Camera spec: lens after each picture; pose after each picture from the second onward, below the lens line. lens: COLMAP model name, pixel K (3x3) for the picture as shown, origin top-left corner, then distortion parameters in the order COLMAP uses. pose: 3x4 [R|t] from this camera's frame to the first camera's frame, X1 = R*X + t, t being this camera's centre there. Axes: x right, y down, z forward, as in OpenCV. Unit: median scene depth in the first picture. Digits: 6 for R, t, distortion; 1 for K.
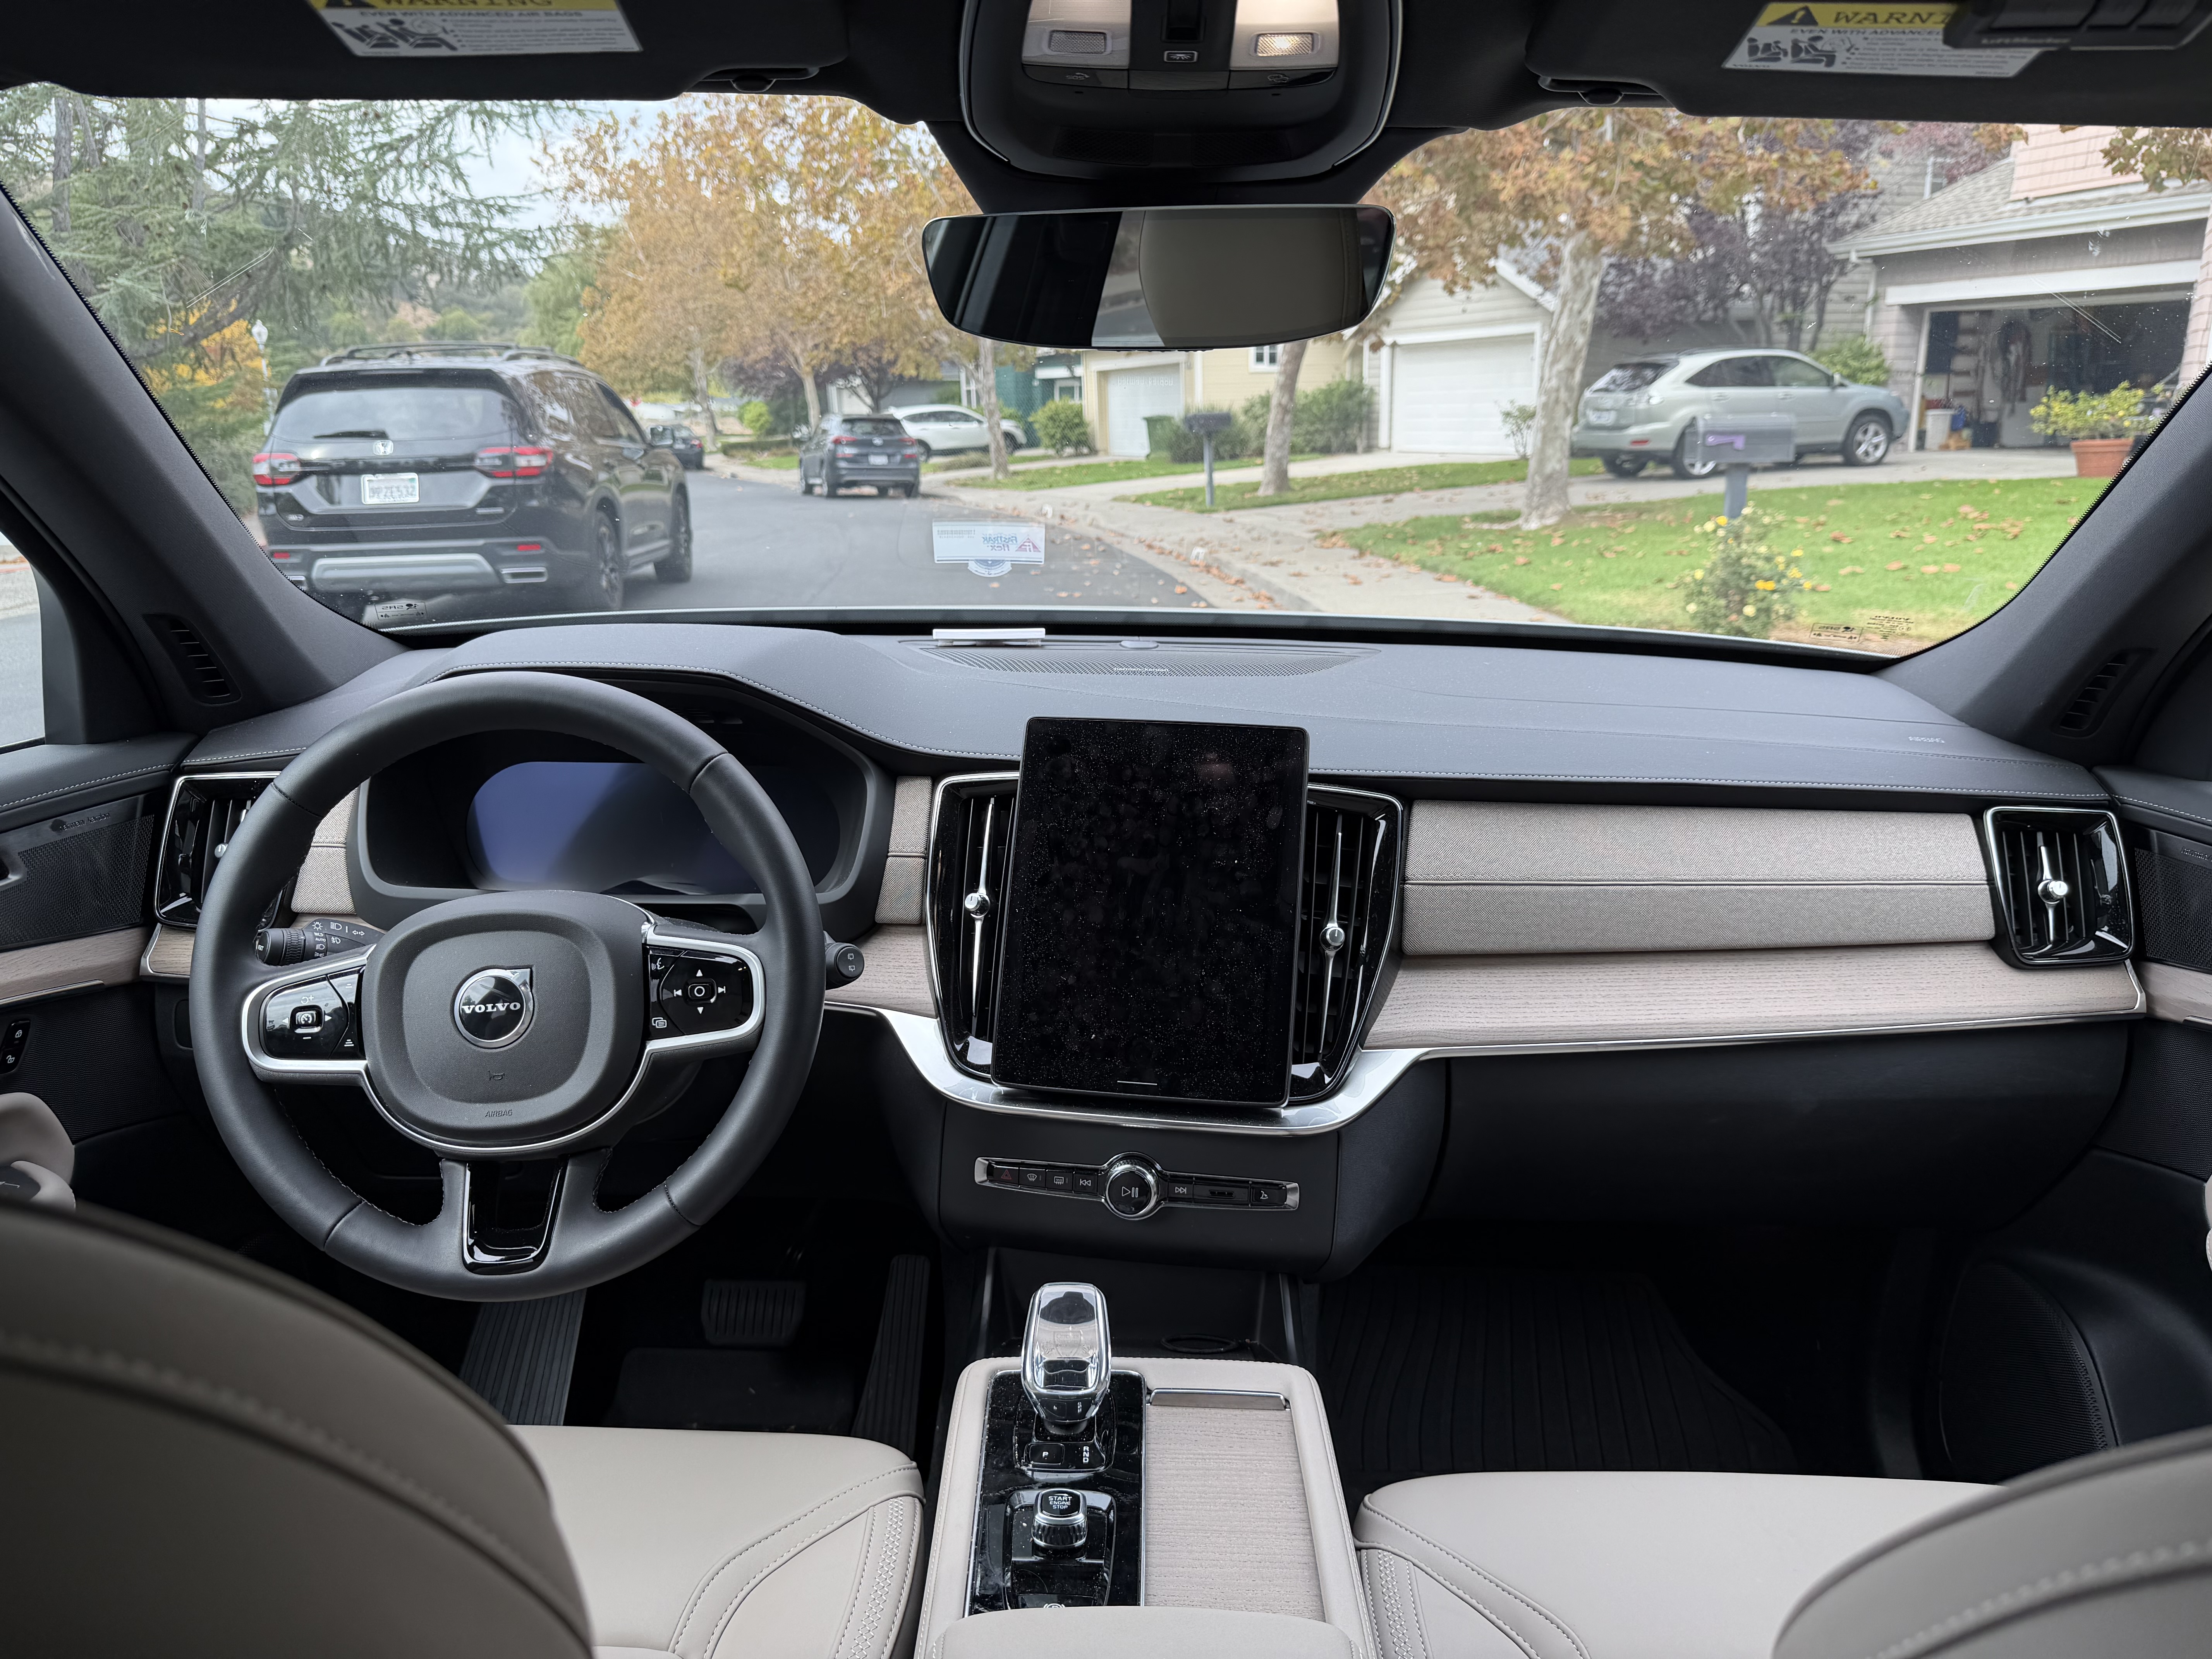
lens RADIAL K [[1587.7, 0, 1106.0], [0, 1587.7, 829.5], [0, 0, 1]] dist [0.010778, 0.000372]
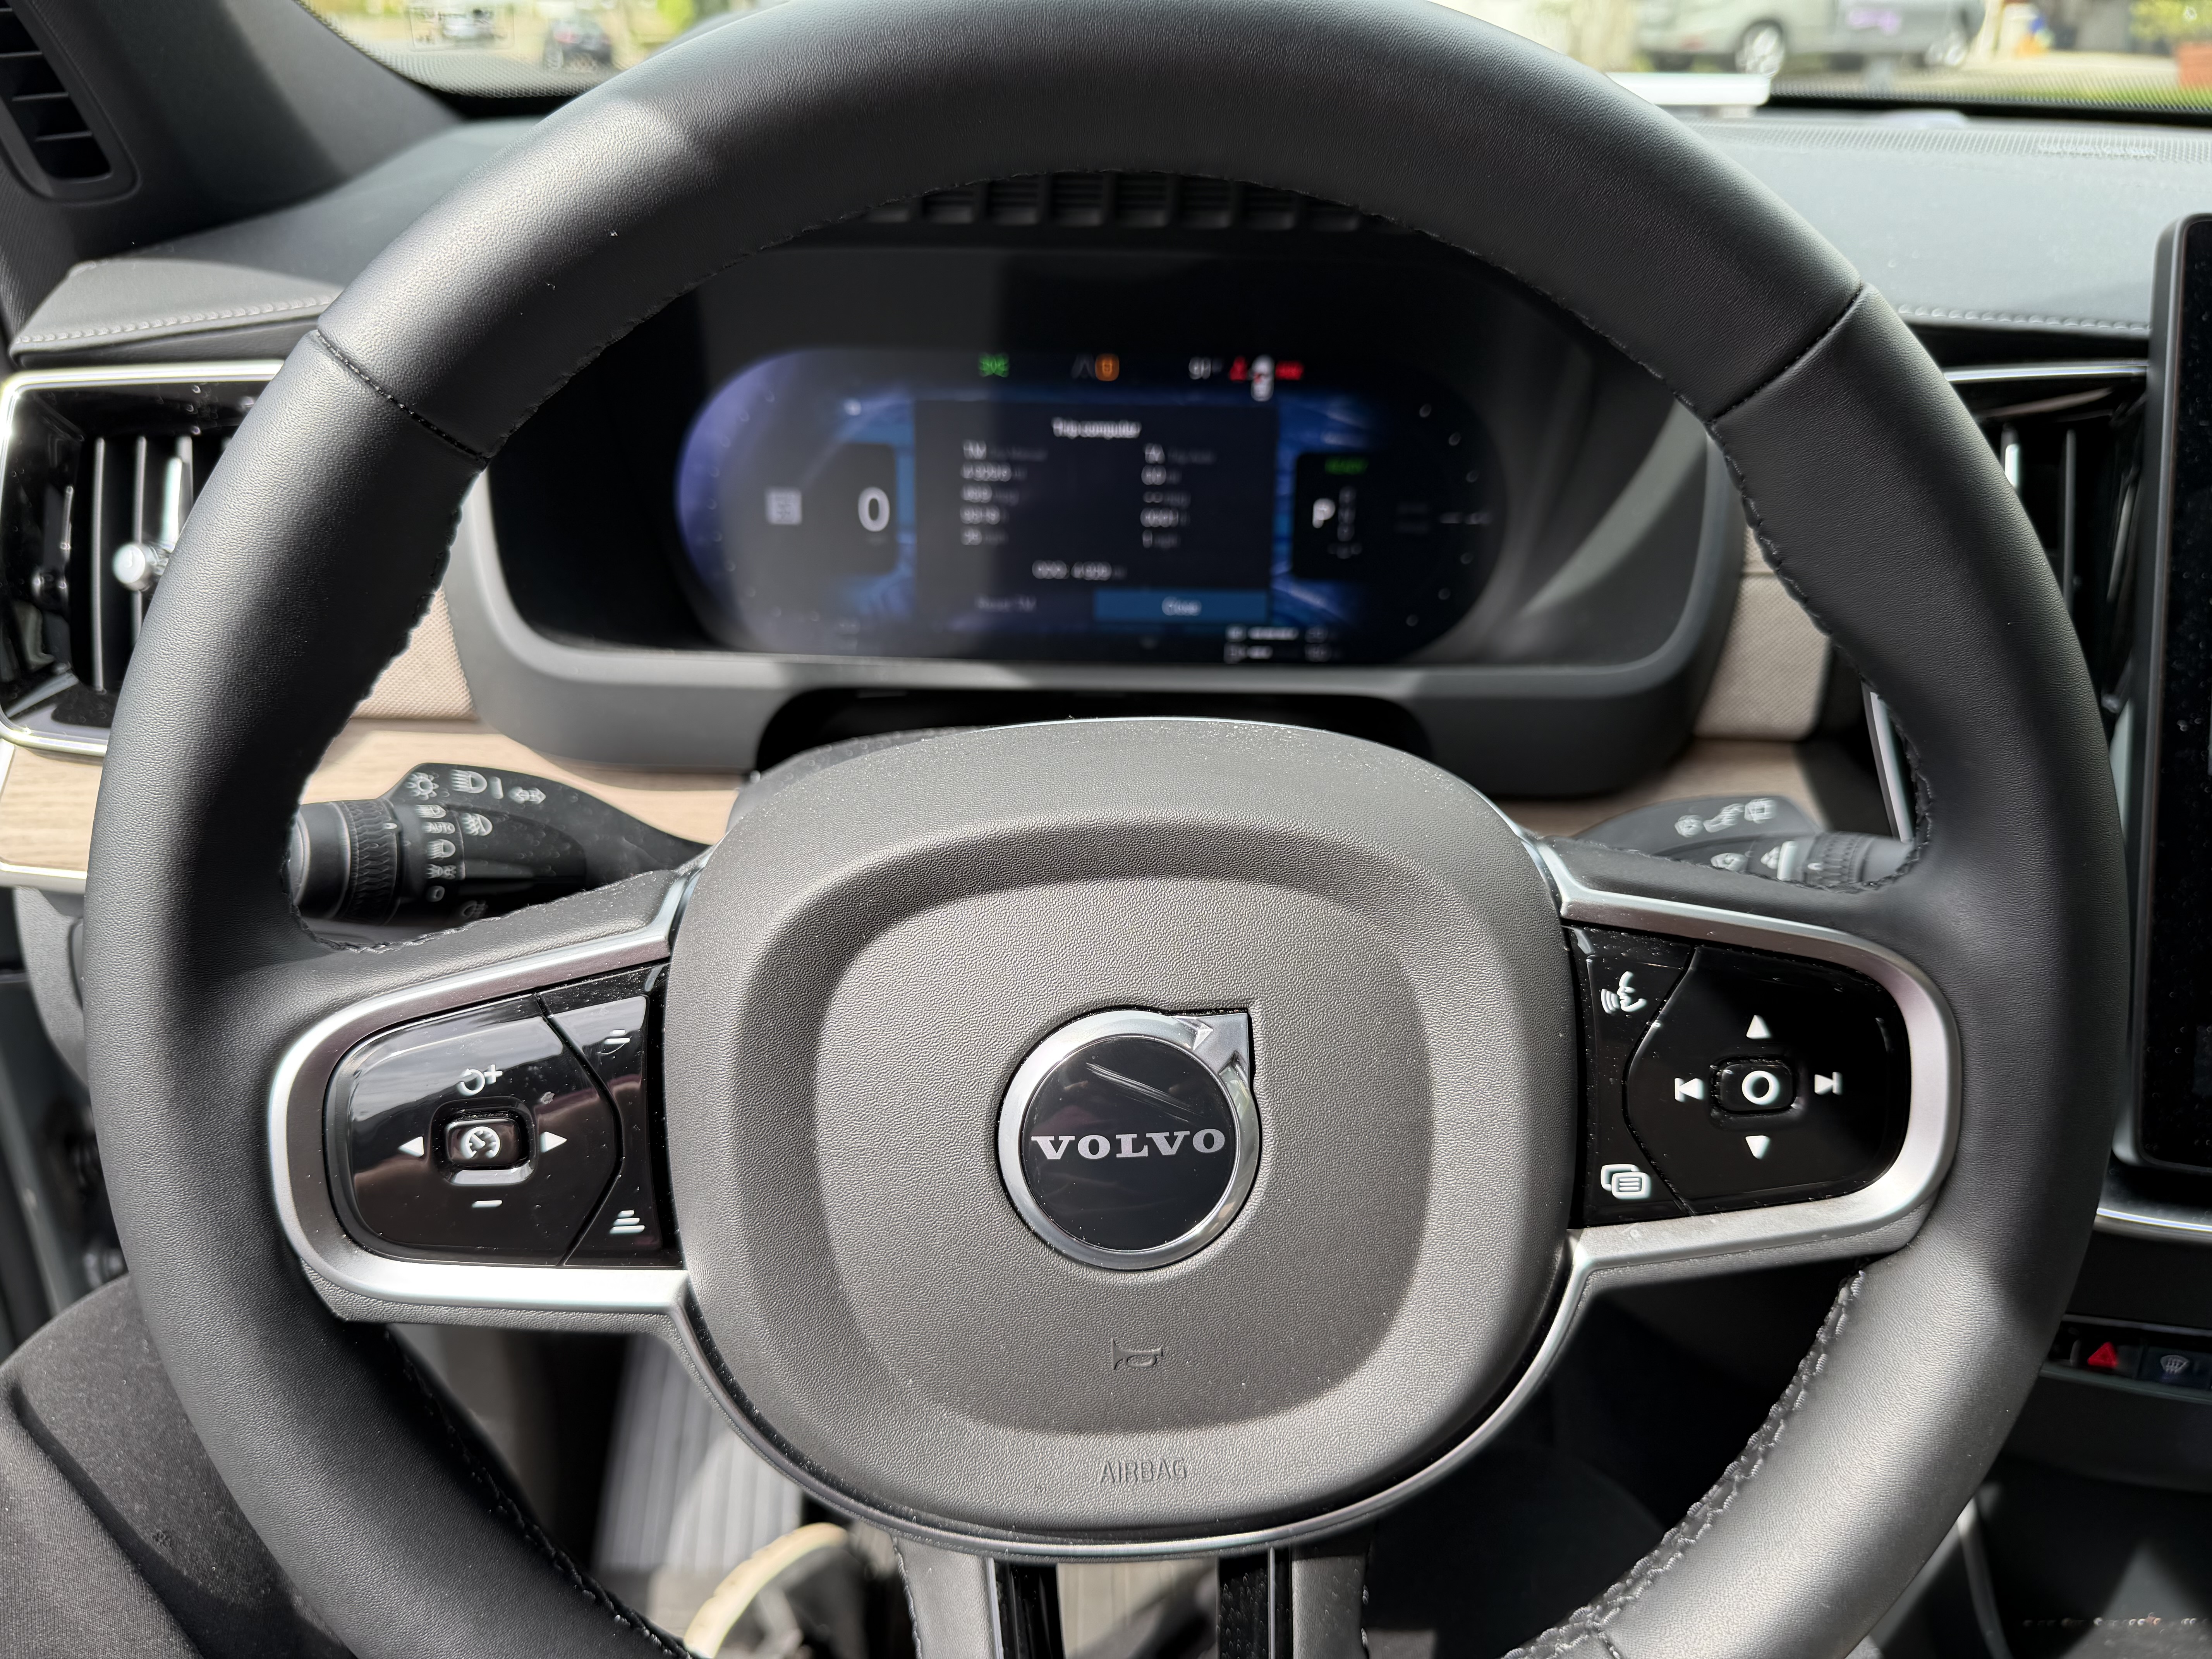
lens RADIAL K [[1587.7, 0, 1106.0], [0, 1587.7, 829.5], [0, 0, 1]] dist [0.010778, 0.000372]
pose [[0.997774, 0.034189, 0.057250, -0.403667], [-0.043357, 0.984926, 0.167452, 0.005127], [-0.050662, -0.169562, 0.984217, 0.707673]]
